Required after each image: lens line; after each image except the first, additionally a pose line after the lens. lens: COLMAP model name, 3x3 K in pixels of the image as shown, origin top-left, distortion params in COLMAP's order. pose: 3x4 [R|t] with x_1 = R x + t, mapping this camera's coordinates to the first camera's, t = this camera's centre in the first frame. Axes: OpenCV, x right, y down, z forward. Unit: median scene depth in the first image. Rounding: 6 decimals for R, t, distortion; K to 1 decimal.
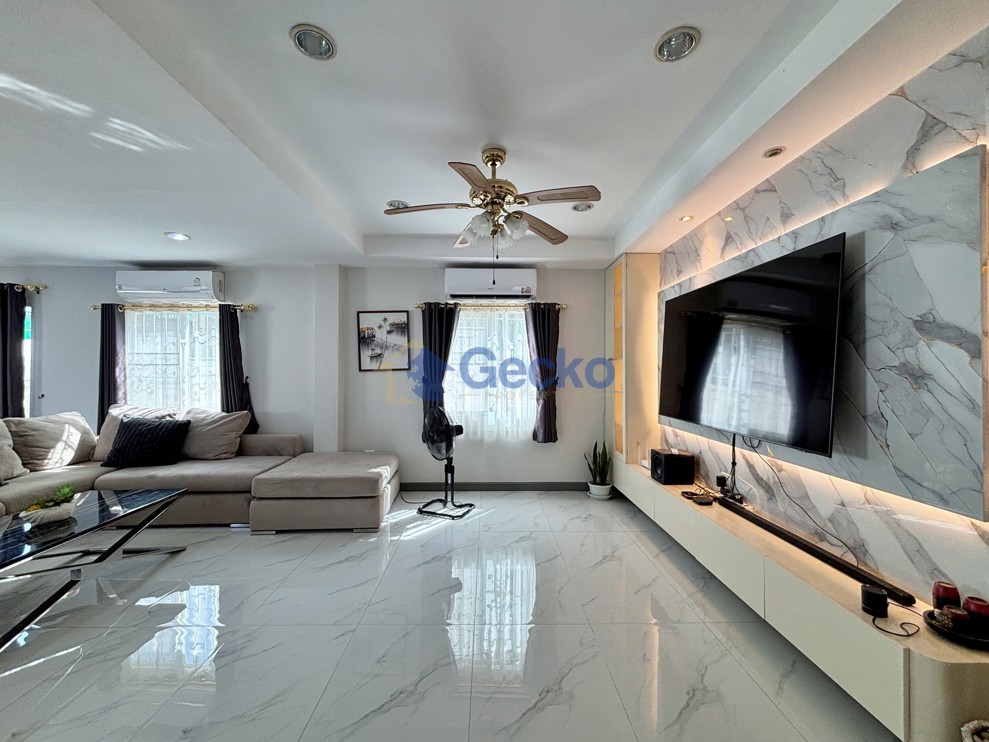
lens RADIAL K [[396.4, 0, 495.3], [0, 396.4, 369.0], [0, 0, 1]] dist [-0.001095, 0.000383]
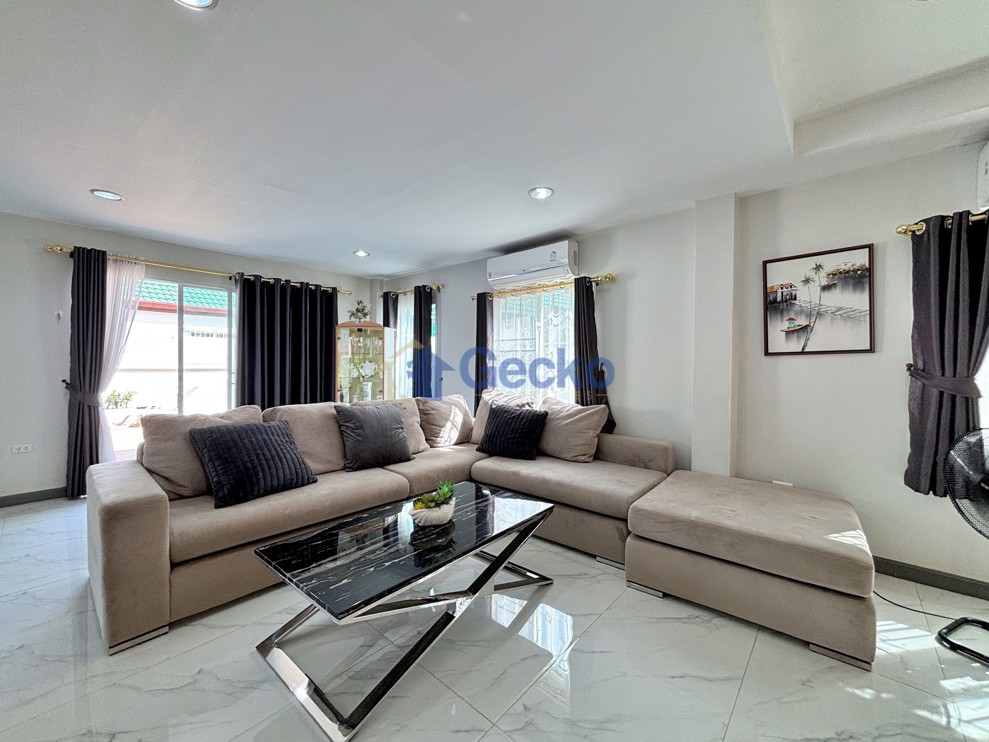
lens RADIAL K [[396.4, 0, 495.3], [0, 396.4, 369.0], [0, 0, 1]] dist [-0.001095, 0.000383]
pose [[0.739471, 0.012476, -0.673073, -0.248239], [-0.003446, 0.999885, 0.014748, 0.020741], [0.673179, -0.008586, 0.739429, 0.253723]]
